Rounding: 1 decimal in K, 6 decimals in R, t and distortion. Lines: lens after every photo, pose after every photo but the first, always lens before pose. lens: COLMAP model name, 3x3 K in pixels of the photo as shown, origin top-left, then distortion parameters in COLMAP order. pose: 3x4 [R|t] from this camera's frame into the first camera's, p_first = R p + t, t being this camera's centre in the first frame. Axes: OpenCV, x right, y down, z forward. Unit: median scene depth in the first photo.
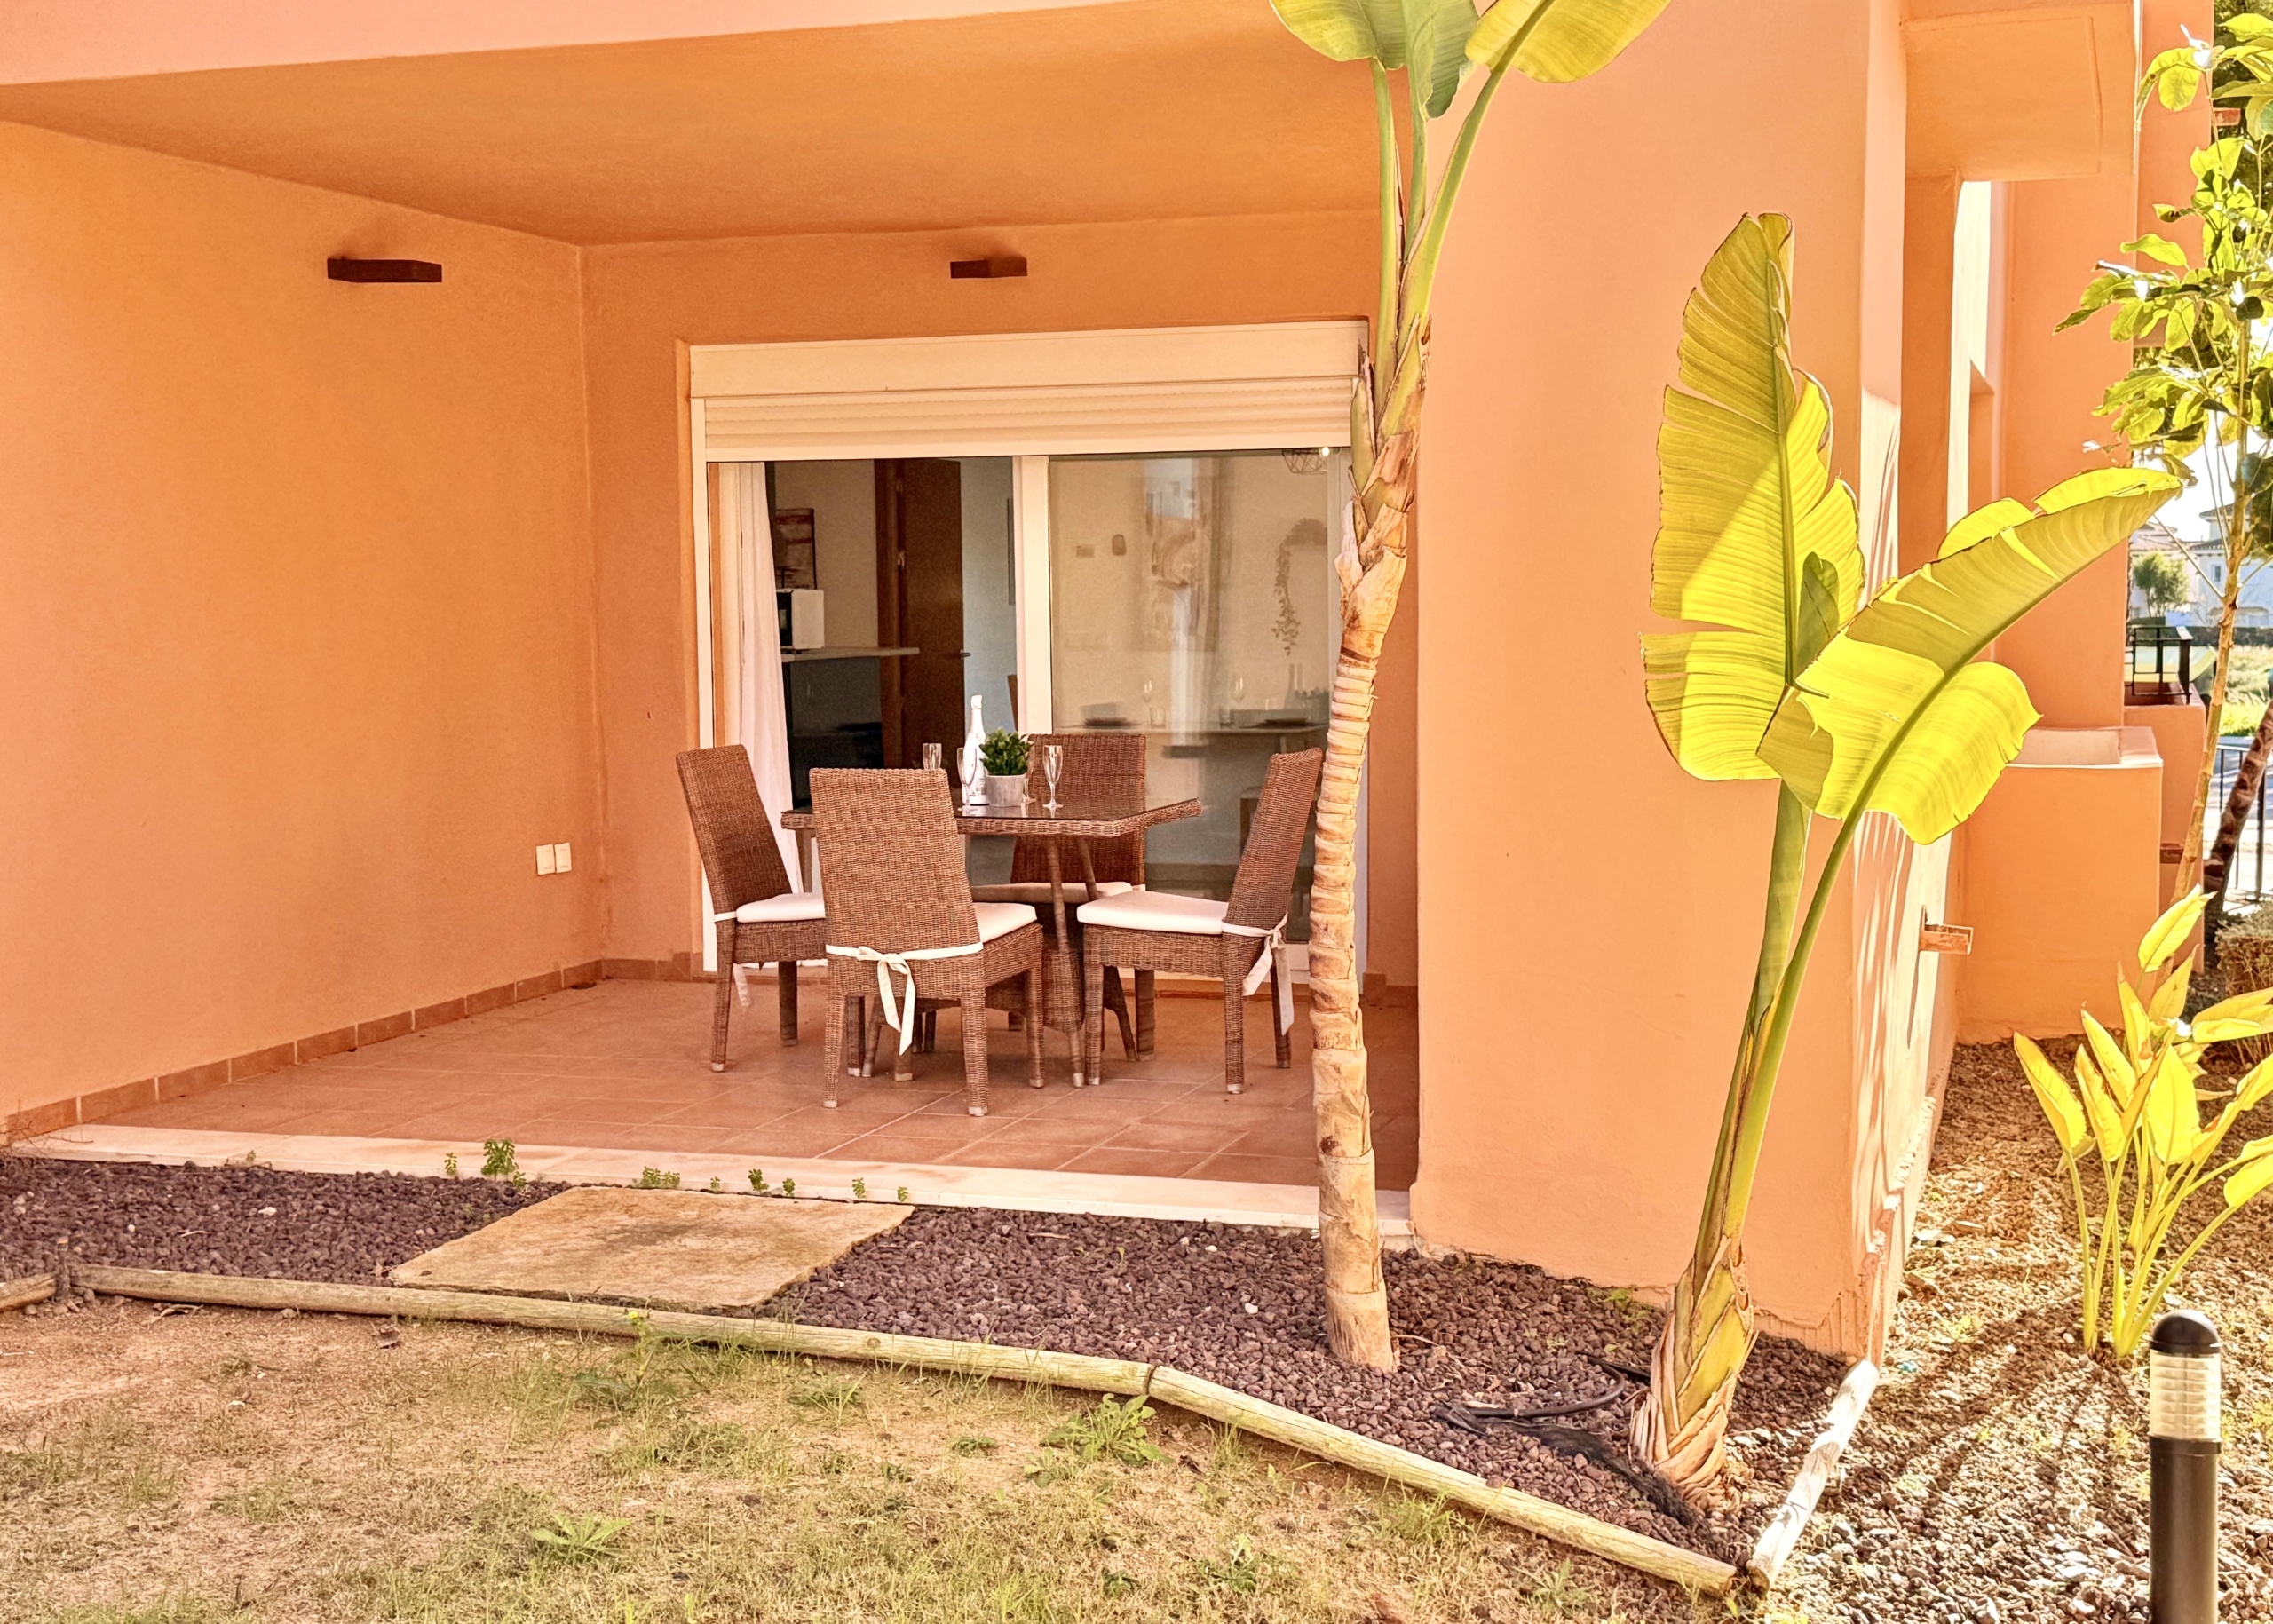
lens RADIAL K [[2835.9, 0, 1132.5], [0, 2835.9, 861.5], [0, 0, 1]] dist [0.091174, 0.014017]
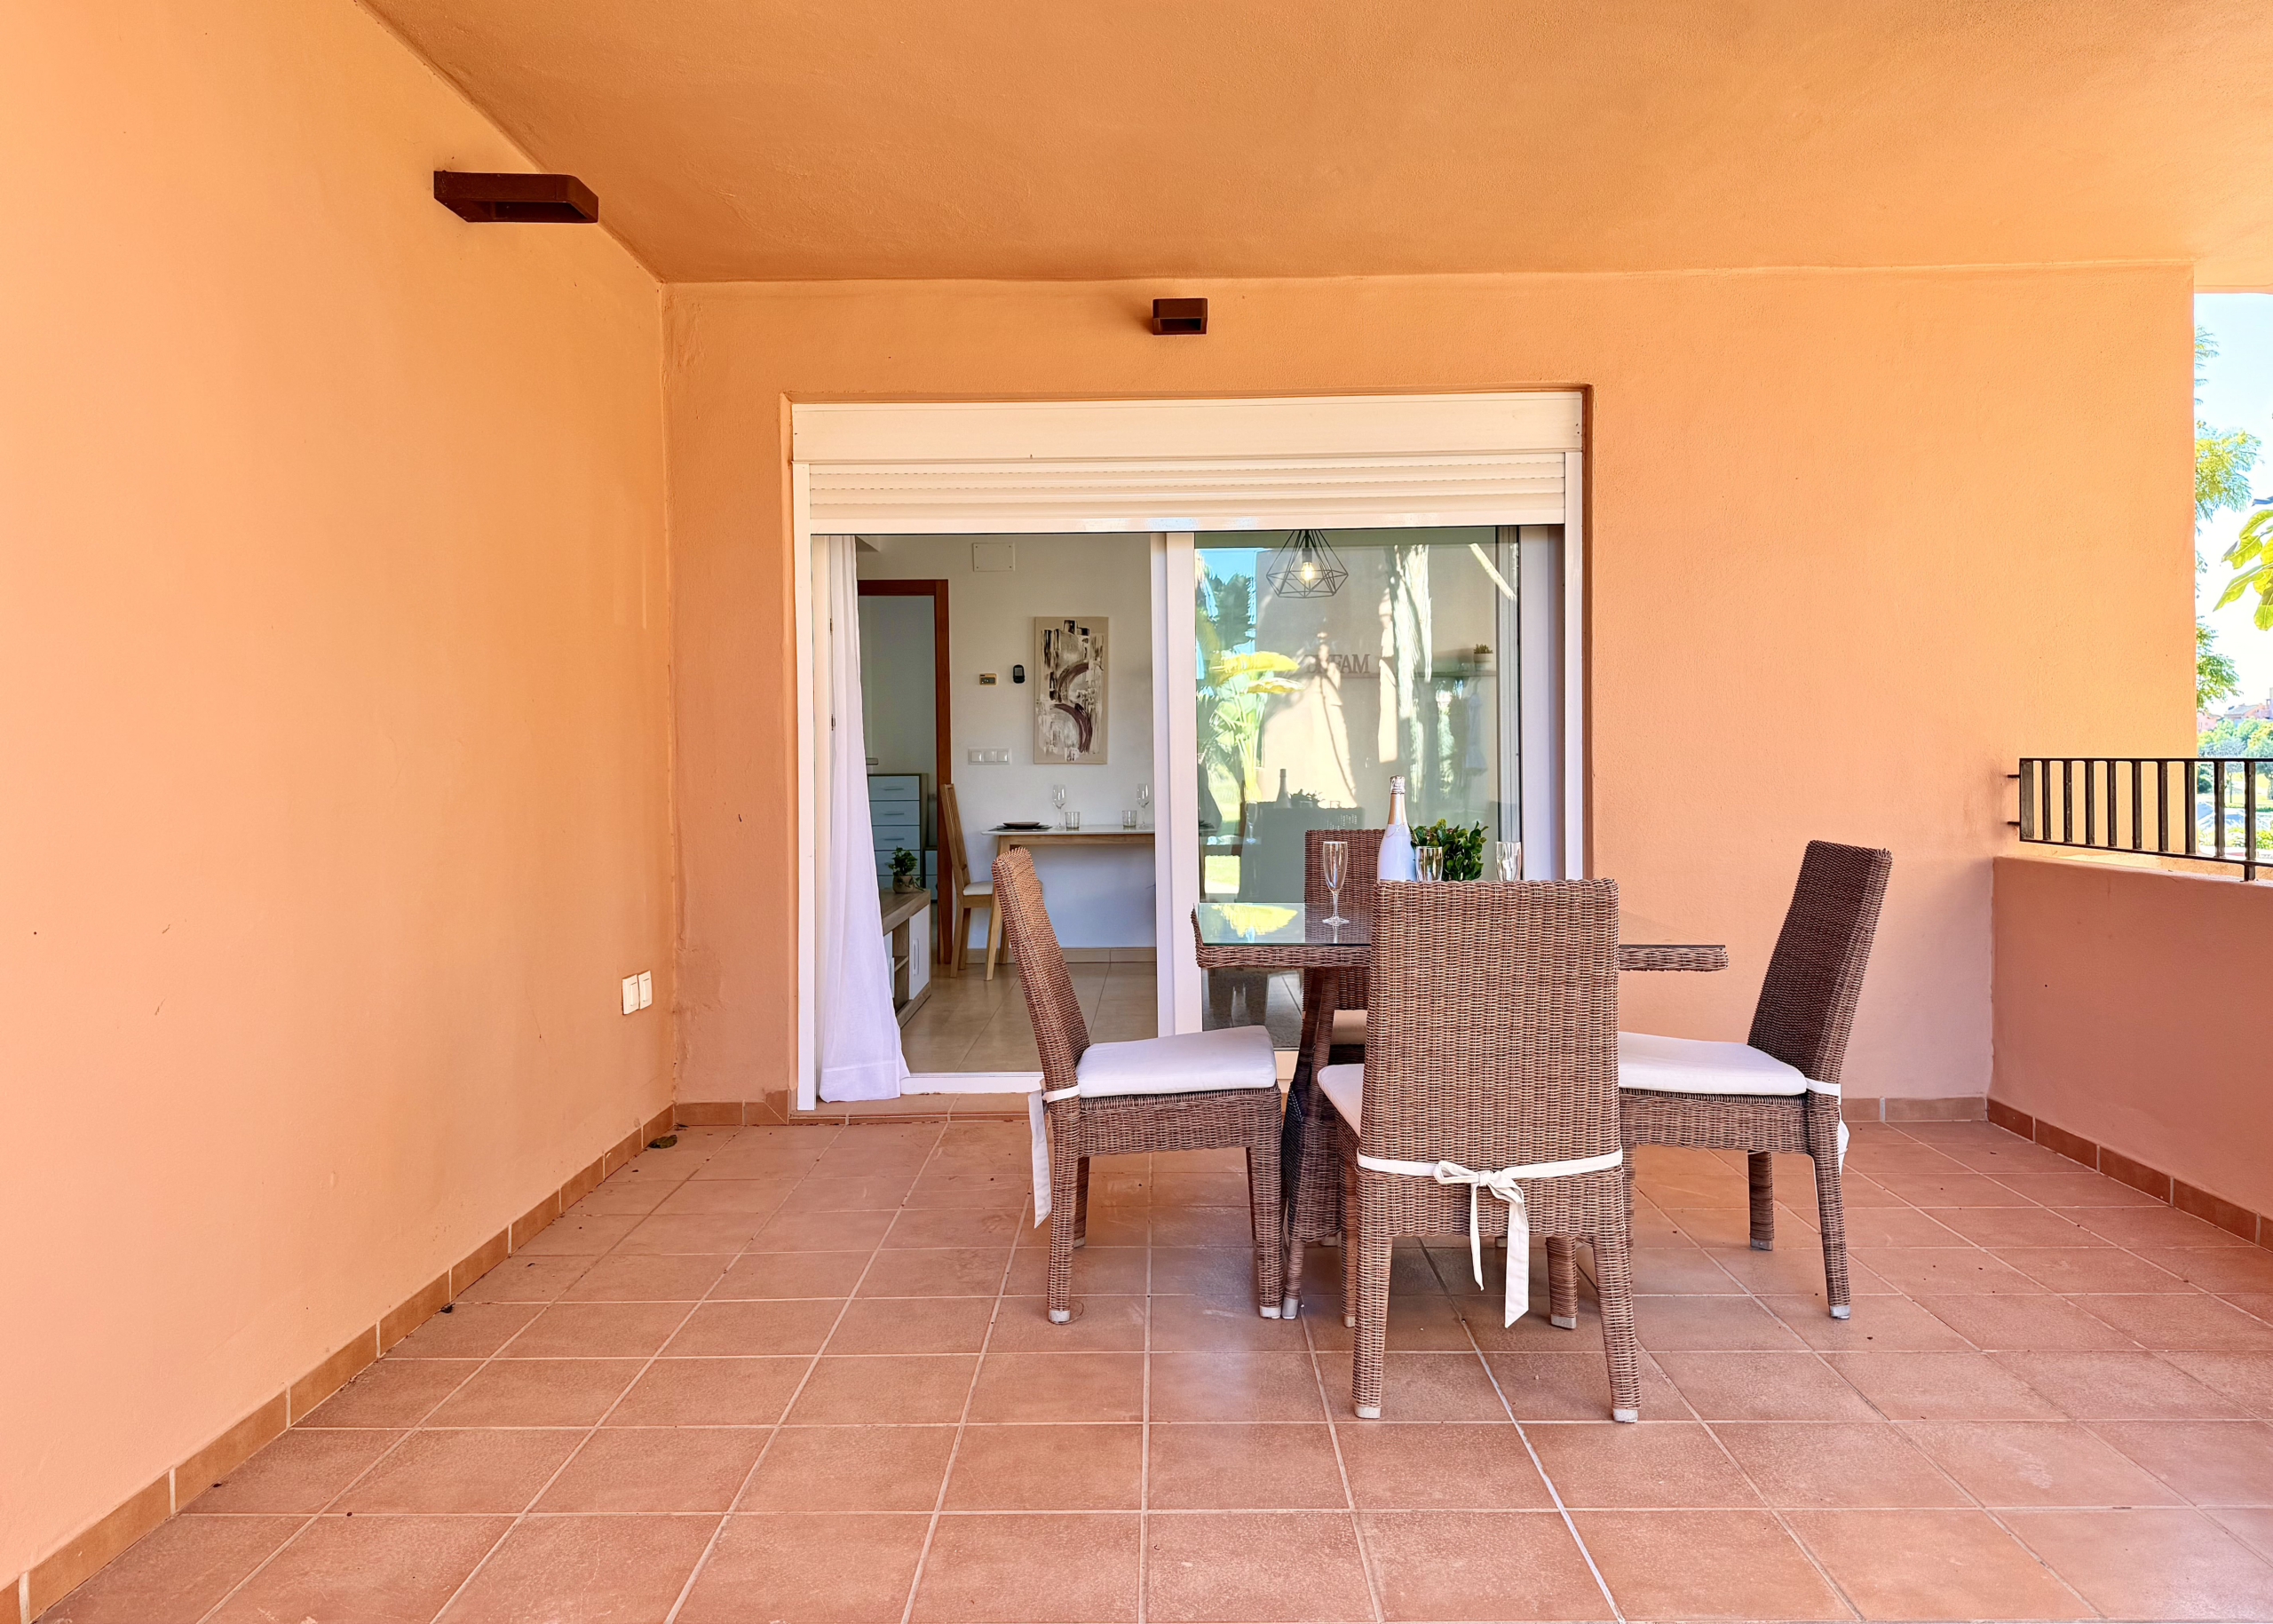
lens RADIAL K [[1585.0, 0, 1140.3], [0, 1585.0, 773.4], [0, 0, 1]] dist [0.136855, -0.241159]
pose [[0.956248, -0.002620, 0.292544, -0.198068], [0.028134, 0.996149, -0.083039, -0.021406], [-0.291200, 0.087636, 0.952640, 0.501673]]
